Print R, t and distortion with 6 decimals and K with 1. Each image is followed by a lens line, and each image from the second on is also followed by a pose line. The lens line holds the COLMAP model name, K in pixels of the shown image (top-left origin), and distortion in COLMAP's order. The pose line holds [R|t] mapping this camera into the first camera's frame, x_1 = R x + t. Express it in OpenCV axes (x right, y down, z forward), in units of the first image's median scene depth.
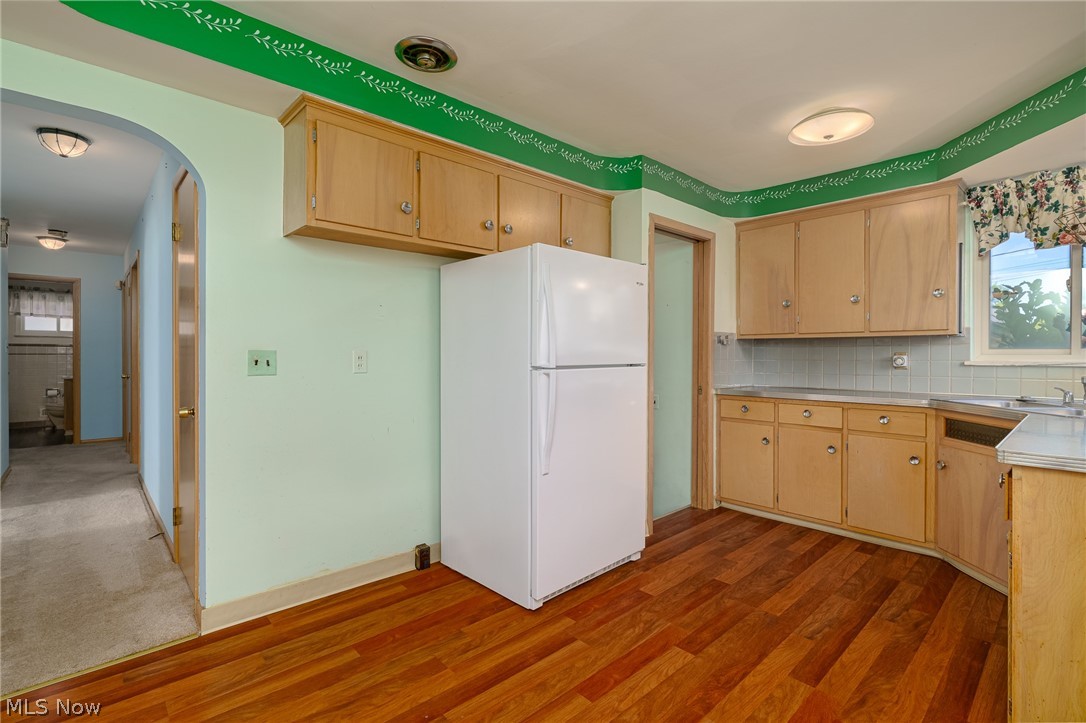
lens RADIAL K [[497.5, 0, 546.3], [0, 497.5, 356.9], [0, 0, 1]] dist [-0.006870, 0.003698]
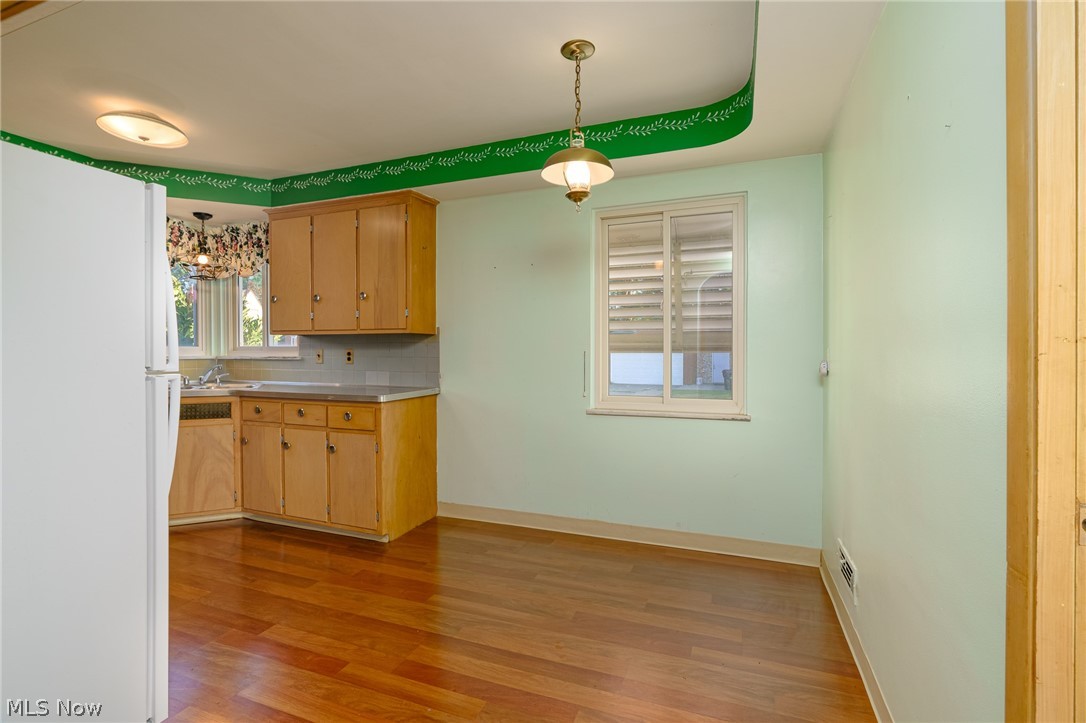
lens RADIAL K [[497.5, 0, 543.9], [0, 497.5, 356.4], [0, 0, 1]] dist [-0.006870, 0.003698]
pose [[-0.429334, -0.011992, 0.903066, -0.627583], [0.004015, 0.999877, 0.015187, -0.006112], [-0.903137, 0.010146, -0.429233, 0.615212]]
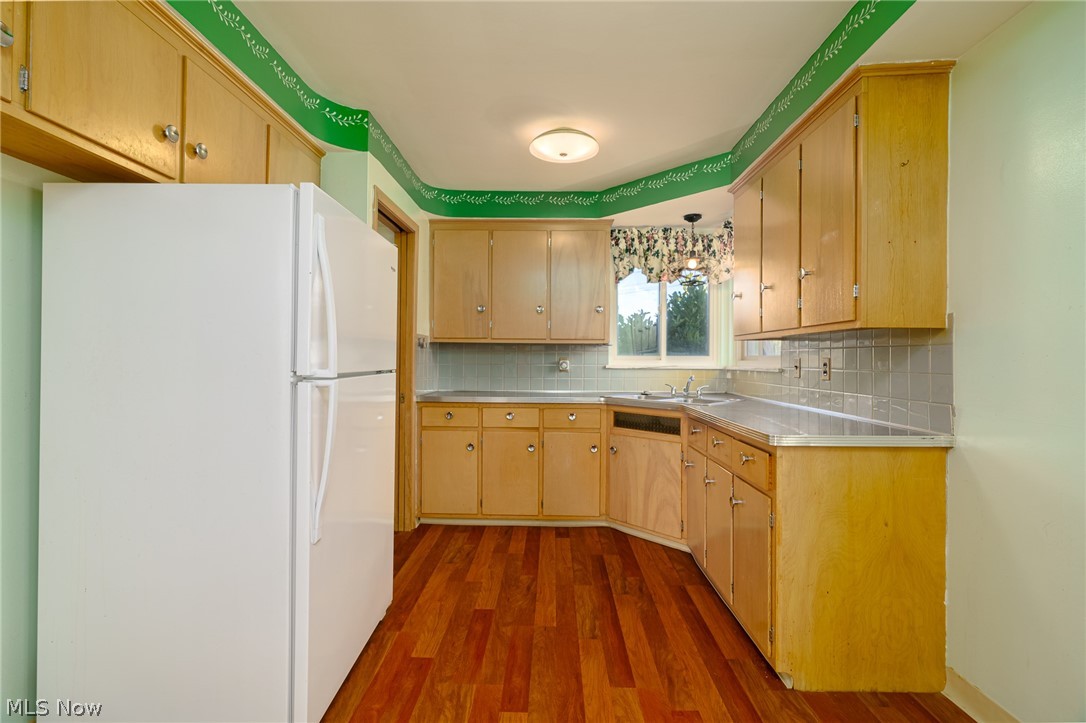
lens RADIAL K [[497.5, 0, 537.3], [0, 497.5, 356.8], [0, 0, 1]] dist [-0.006870, 0.003698]
pose [[0.704687, 0.008404, 0.709469, -0.196811], [-0.002786, 0.999955, -0.009078, -0.000259], [-0.709513, 0.004421, 0.704679, 0.254869]]
